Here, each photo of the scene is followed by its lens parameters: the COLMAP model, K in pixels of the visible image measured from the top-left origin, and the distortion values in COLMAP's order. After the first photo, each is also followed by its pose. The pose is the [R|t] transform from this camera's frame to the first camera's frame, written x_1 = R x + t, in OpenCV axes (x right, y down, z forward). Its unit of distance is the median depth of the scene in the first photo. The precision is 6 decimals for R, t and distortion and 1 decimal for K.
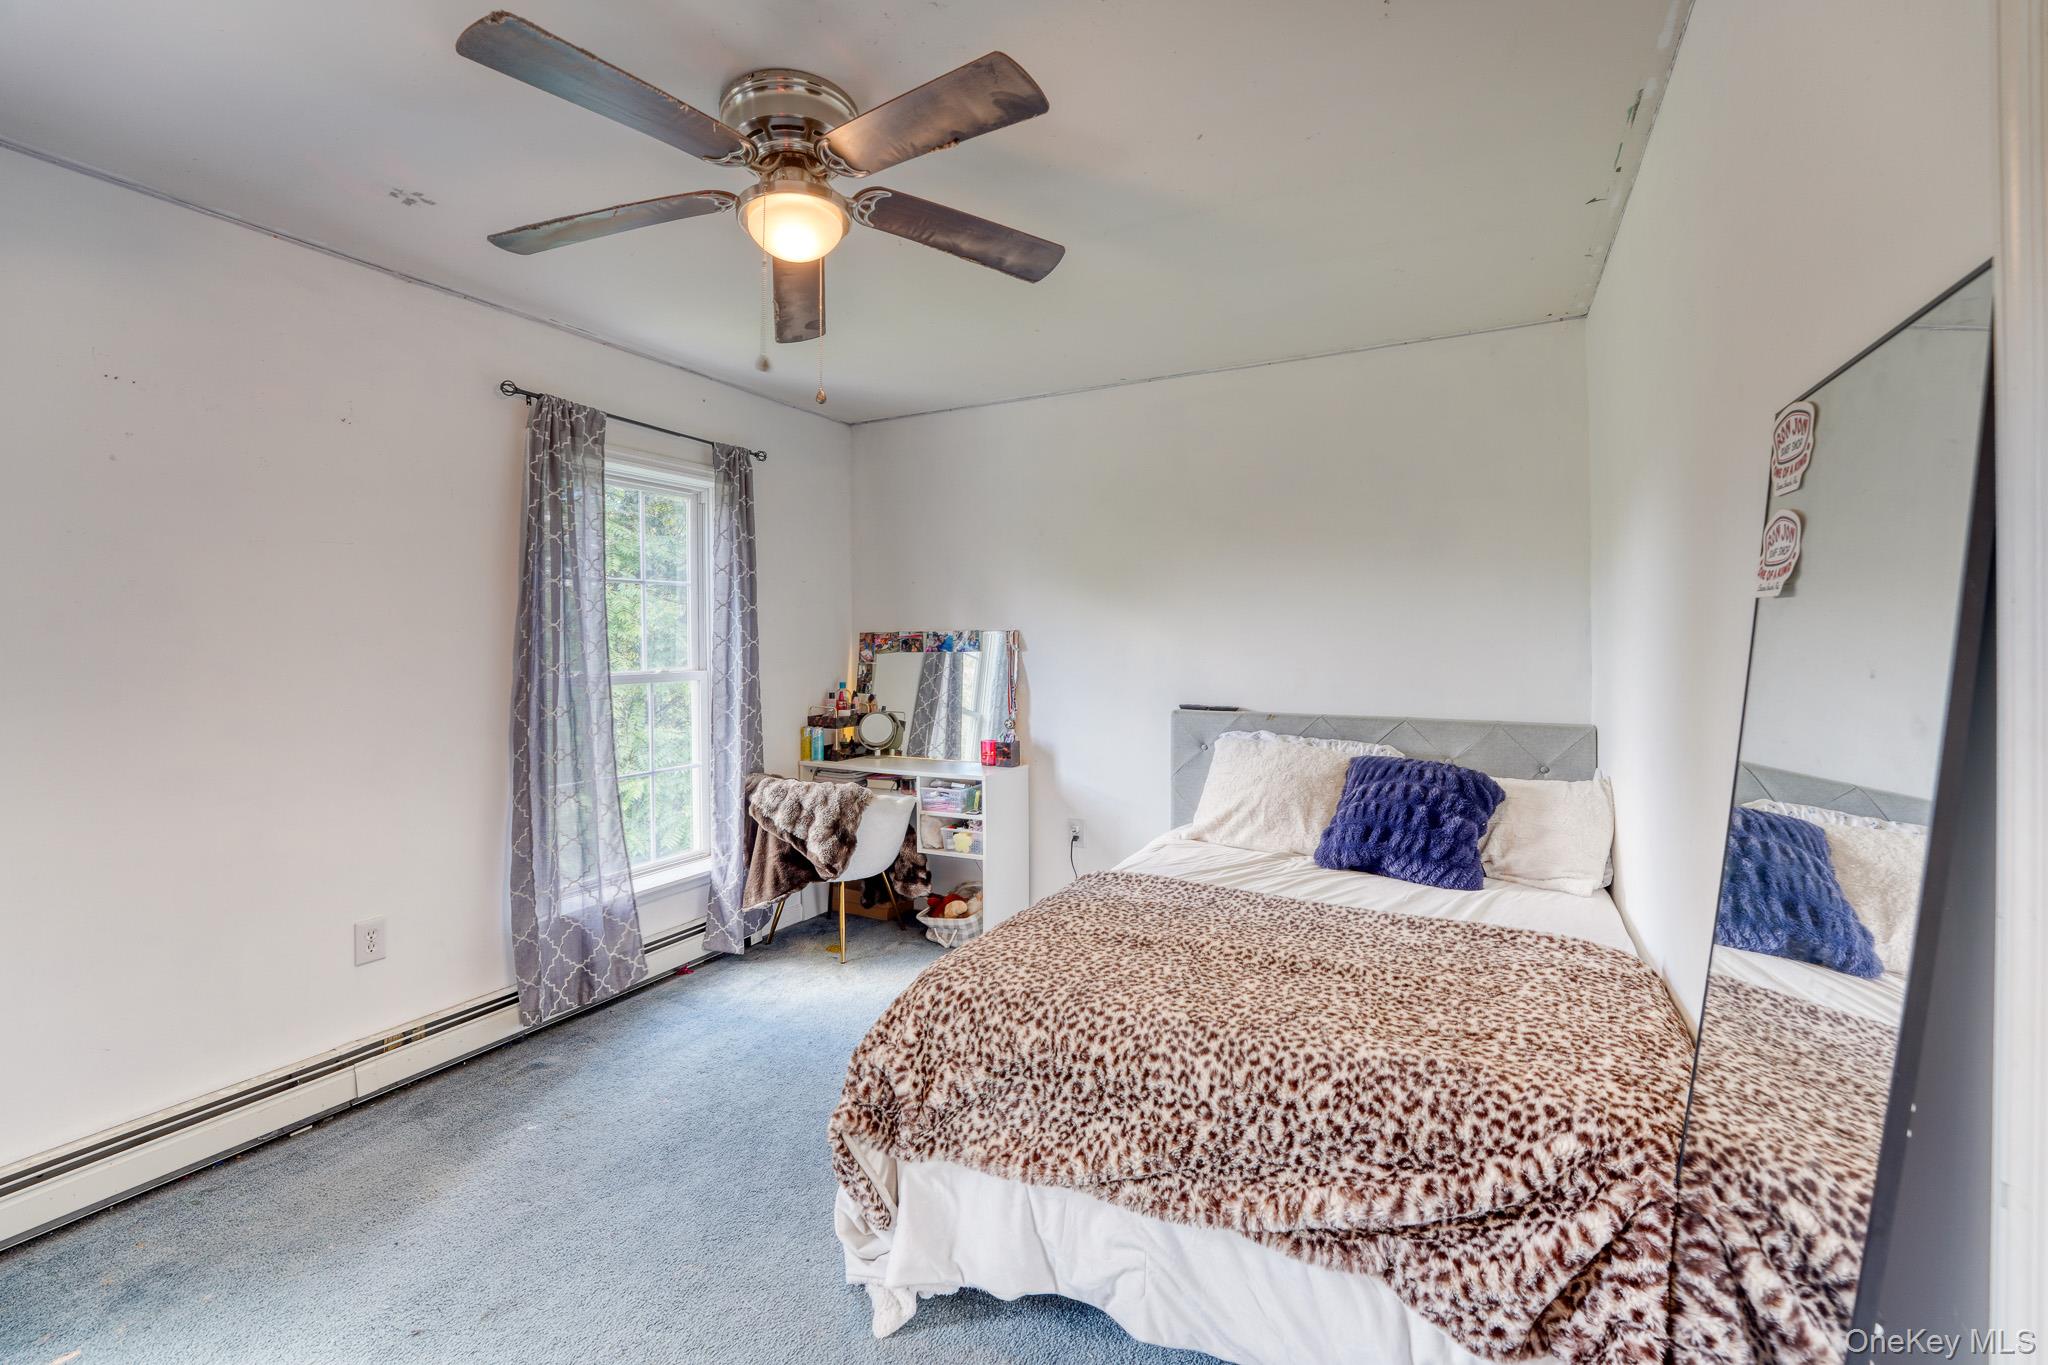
lens RADIAL K [[855.2, 0, 1021.1], [0, 855.2, 667.4], [0, 0, 1]] dist [-0.025731, 0.002687]
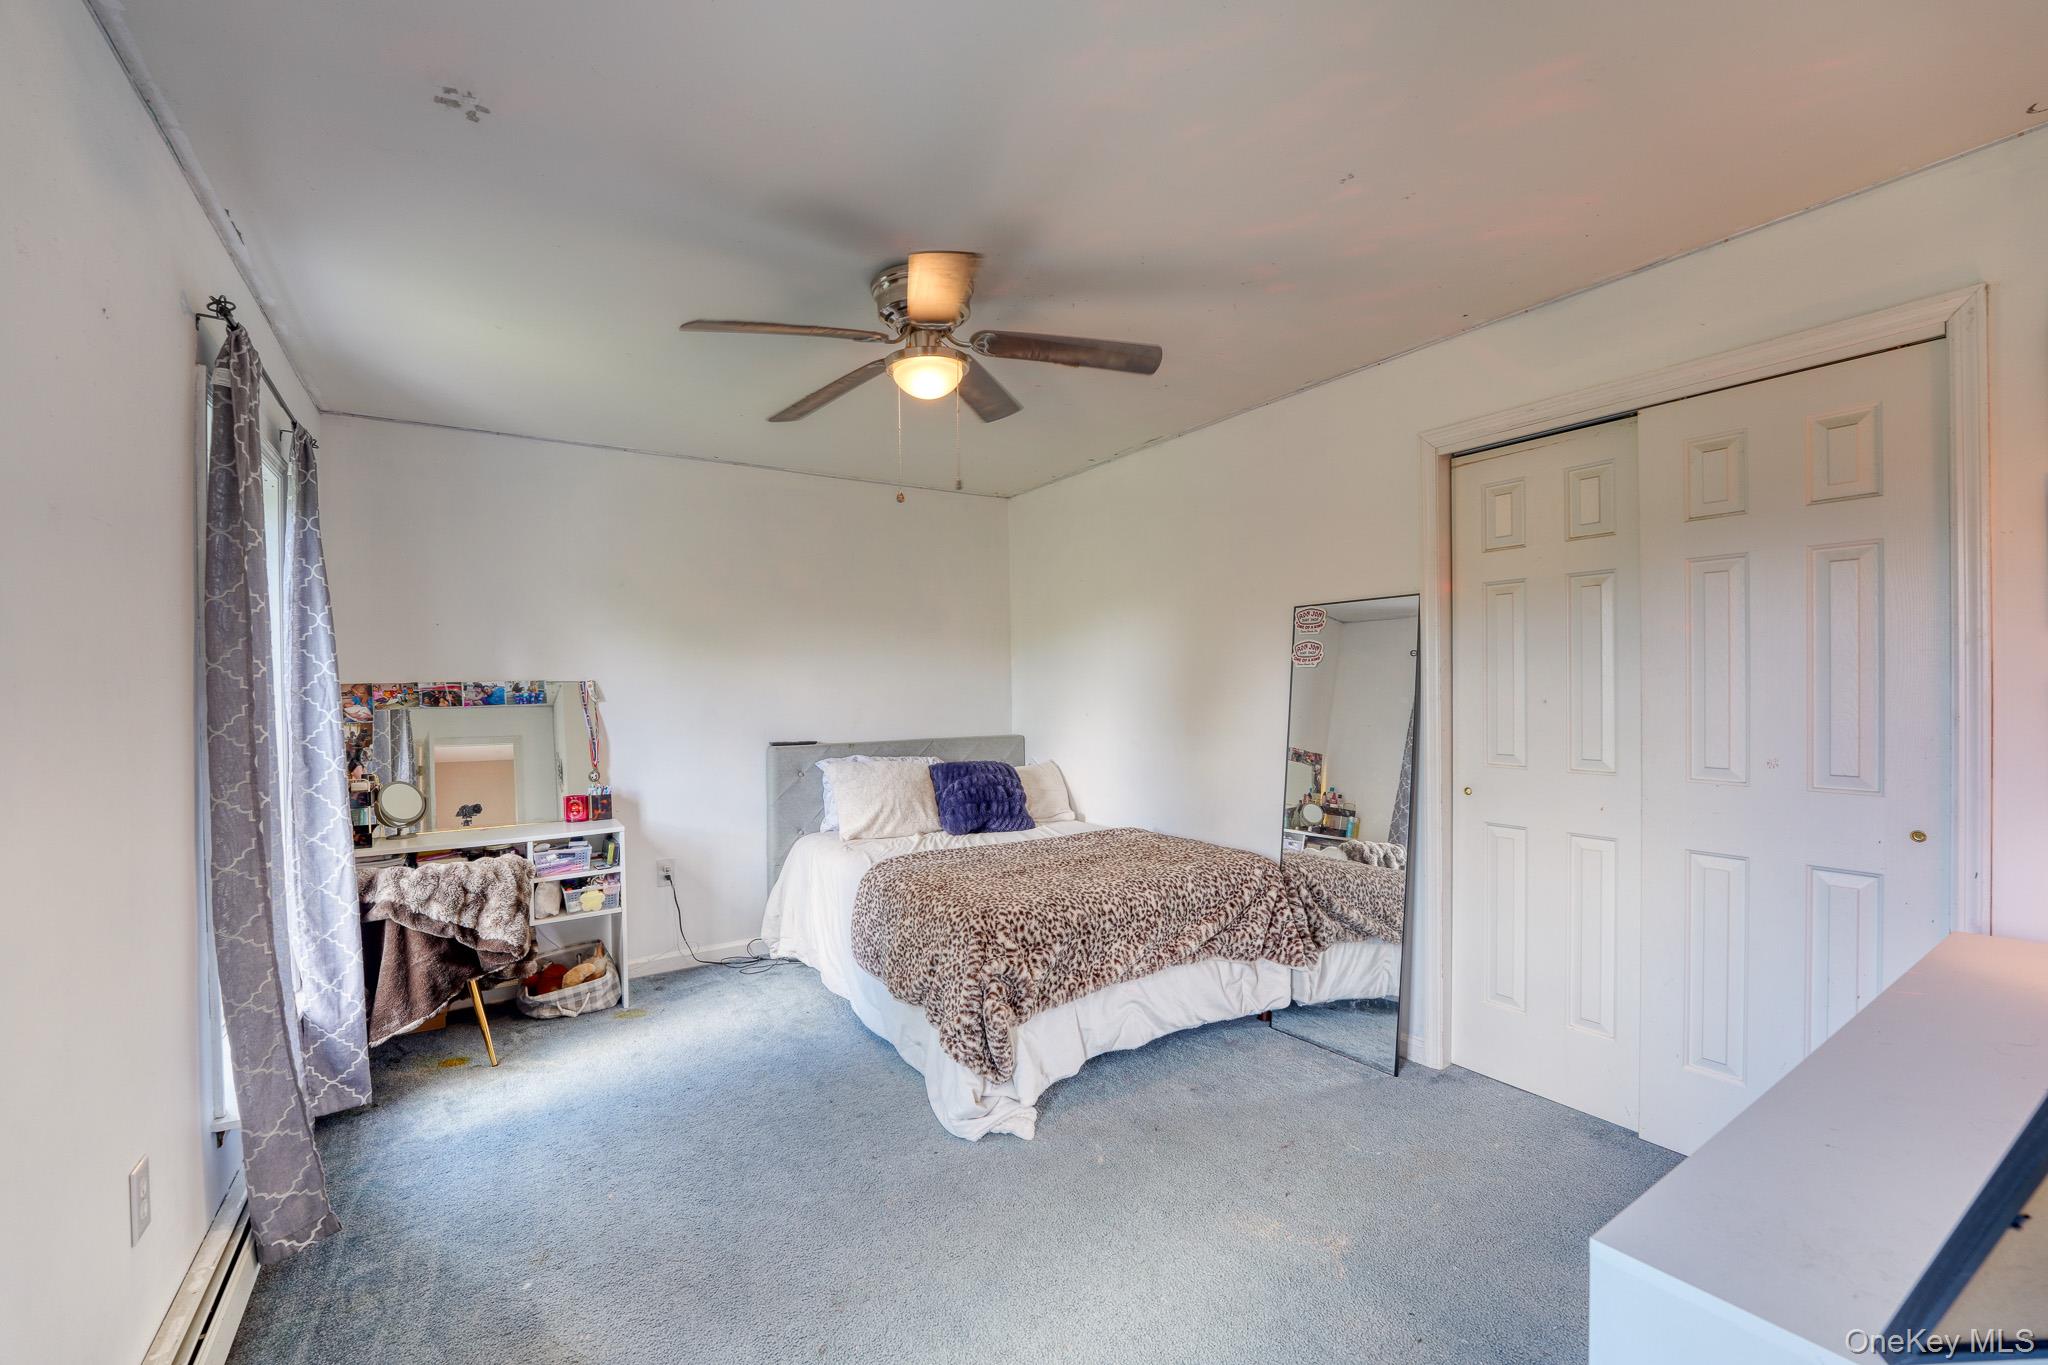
lens RADIAL K [[855.2, 0, 1024.2], [0, 855.2, 688.6], [0, 0, 1]] dist [-0.025731, 0.002687]
pose [[0.486097, -0.008784, 0.873861, -0.833354], [0.039281, 0.999158, -0.011807, -0.004618], [-0.873022, 0.040065, 0.486033, 0.123308]]
